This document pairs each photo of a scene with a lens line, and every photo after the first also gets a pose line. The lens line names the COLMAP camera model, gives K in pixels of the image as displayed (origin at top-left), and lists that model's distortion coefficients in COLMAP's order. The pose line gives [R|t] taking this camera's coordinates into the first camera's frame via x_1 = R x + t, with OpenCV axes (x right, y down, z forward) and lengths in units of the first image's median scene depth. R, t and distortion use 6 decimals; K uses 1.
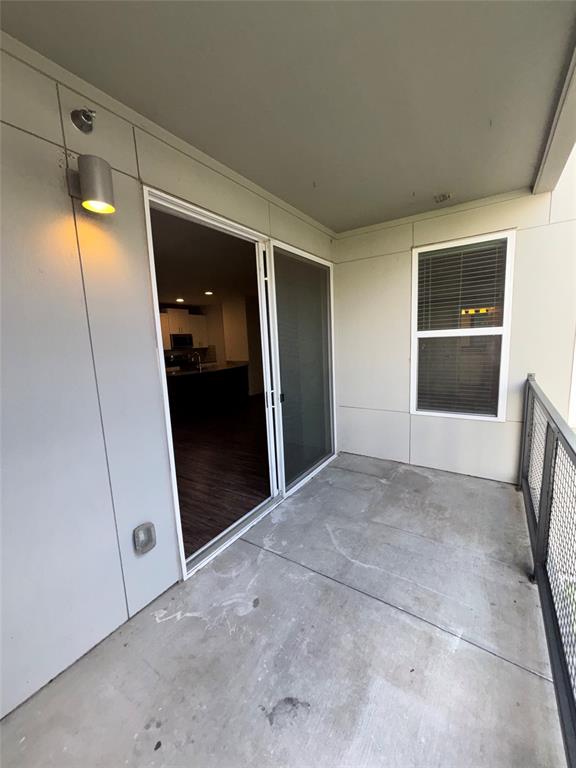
lens RADIAL K [[303.3, 0, 288.0], [0, 303.3, 384.0], [0, 0, 1]] dist [0.000628, 0.000024]
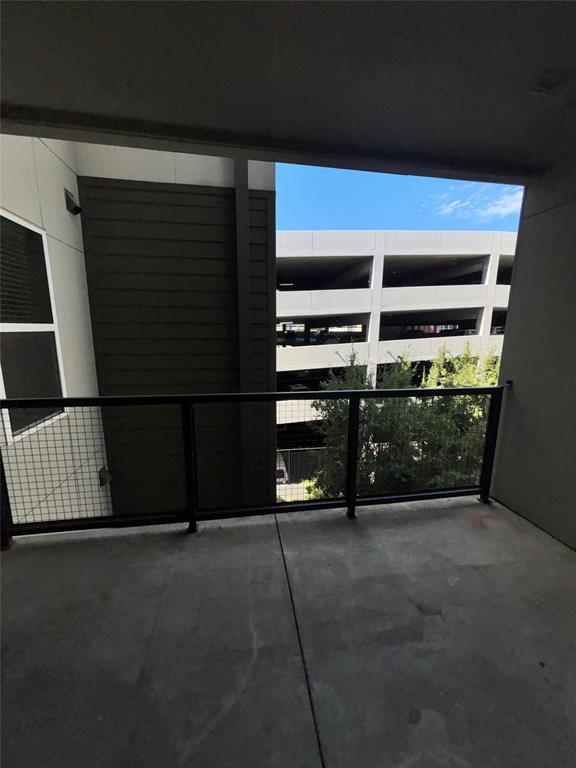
lens RADIAL K [[303.3, 0, 288.0], [0, 303.3, 384.0], [0, 0, 1]] dist [0.000628, 0.000024]
pose [[-0.676115, -0.093615, 0.730824, -0.355272], [0.125168, 0.962884, 0.239139, -0.211815], [-0.726086, 0.253161, -0.639303, 1.502166]]
